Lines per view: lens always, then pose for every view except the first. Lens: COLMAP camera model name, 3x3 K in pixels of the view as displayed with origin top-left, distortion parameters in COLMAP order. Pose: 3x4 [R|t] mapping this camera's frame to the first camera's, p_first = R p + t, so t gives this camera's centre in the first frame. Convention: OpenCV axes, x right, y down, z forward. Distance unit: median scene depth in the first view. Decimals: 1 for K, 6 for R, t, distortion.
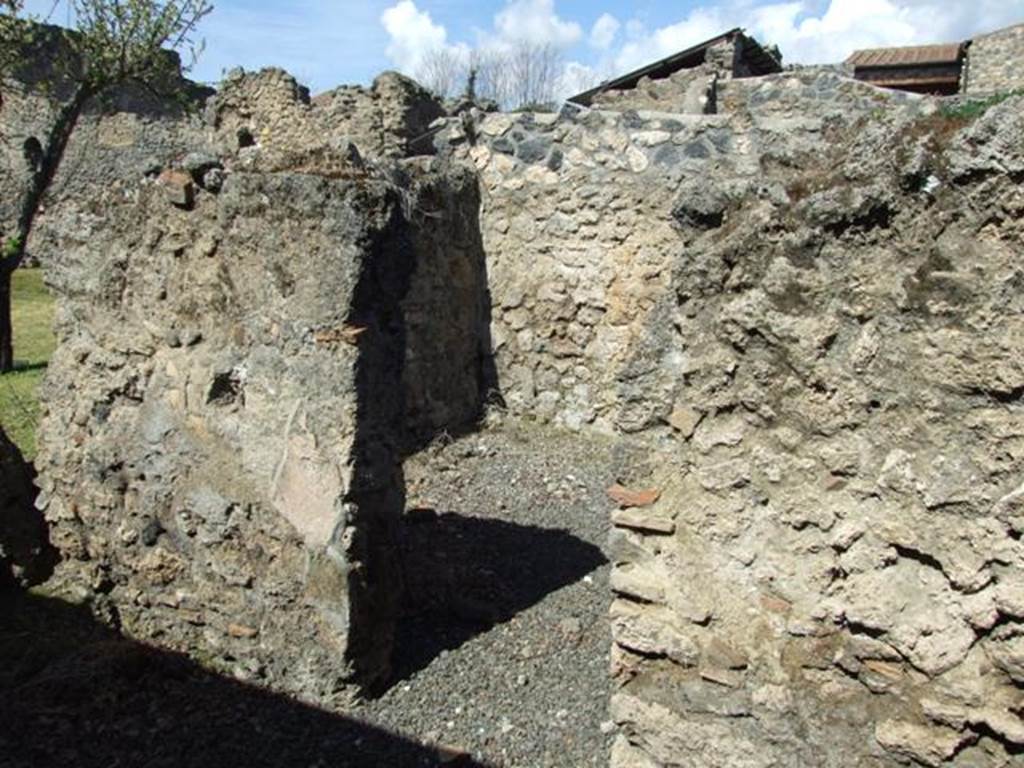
lens RADIAL K [[827.3, 0, 518.1], [0, 827.3, 376.2], [0, 0, 1]] dist [-0.064038, 0.058342]
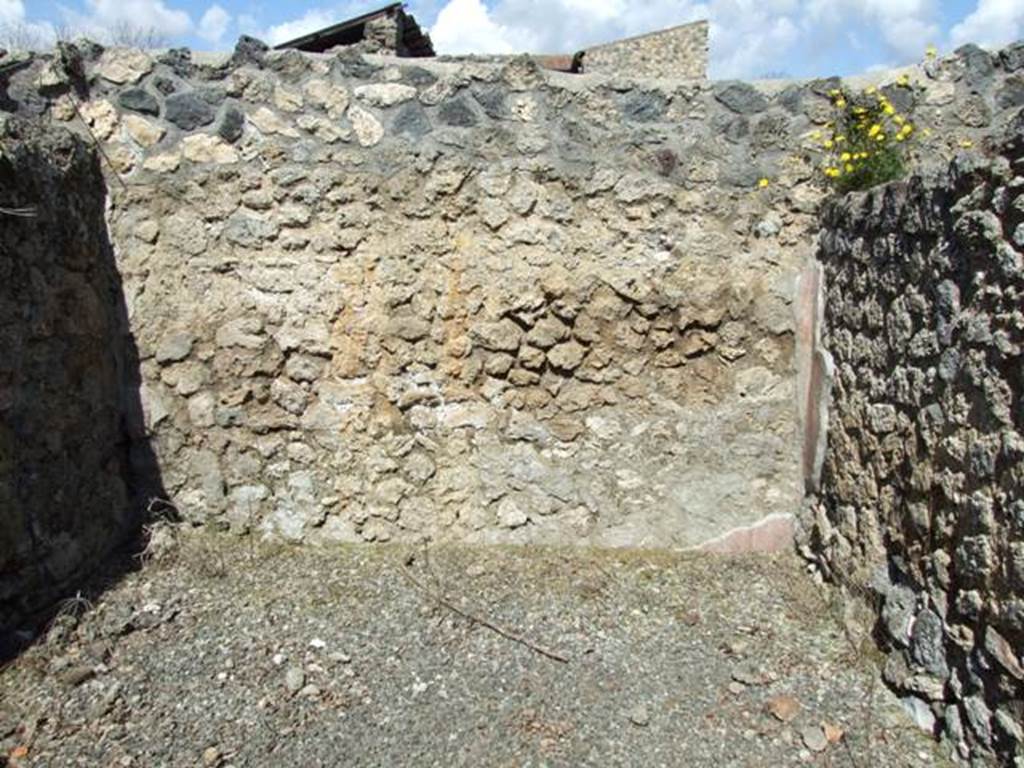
lens RADIAL K [[827.3, 0, 518.1], [0, 827.3, 376.2], [0, 0, 1]] dist [-0.064038, 0.058342]
pose [[0.906037, -0.082825, 0.415014, -0.031655], [0.083487, 0.996371, 0.016581, -0.061545], [-0.414881, 0.019625, 0.909664, 0.335026]]
